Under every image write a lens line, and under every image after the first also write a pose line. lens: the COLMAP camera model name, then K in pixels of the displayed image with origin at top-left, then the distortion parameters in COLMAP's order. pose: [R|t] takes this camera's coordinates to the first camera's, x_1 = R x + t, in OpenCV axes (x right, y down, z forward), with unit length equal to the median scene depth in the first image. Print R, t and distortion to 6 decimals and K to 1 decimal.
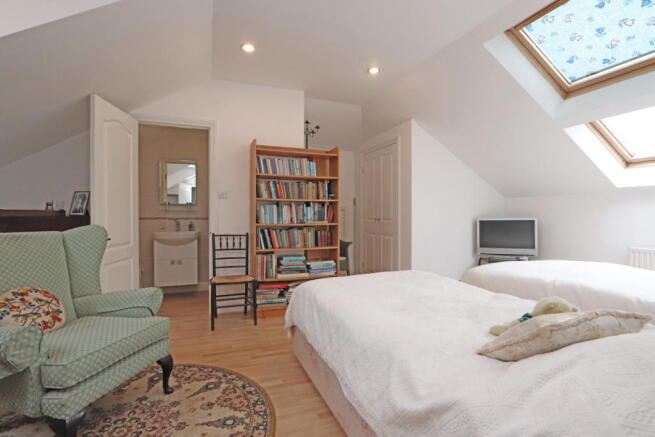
lens RADIAL K [[309.7, 0, 325.3], [0, 309.7, 217.2], [0, 0, 1]] dist [-0.016363, 0.001474]
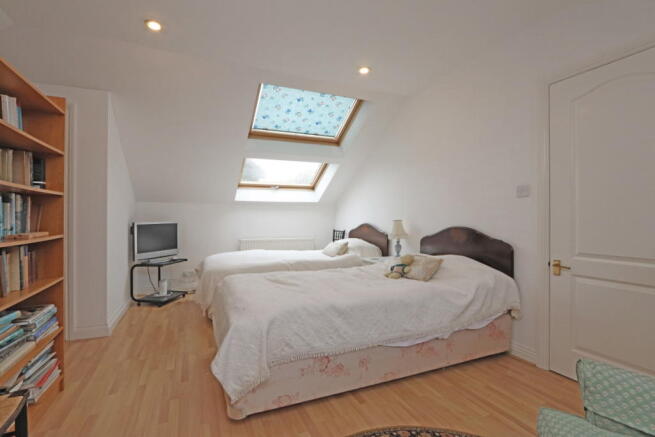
lens RADIAL K [[309.7, 0, 325.6], [0, 309.7, 217.9], [0, 0, 1]] dist [-0.016363, 0.001474]
pose [[-0.030160, 0.000053, 0.999545, -0.649484], [0.006419, 0.999979, 0.000141, -0.009483], [-0.999524, 0.006421, -0.030160, 0.660518]]
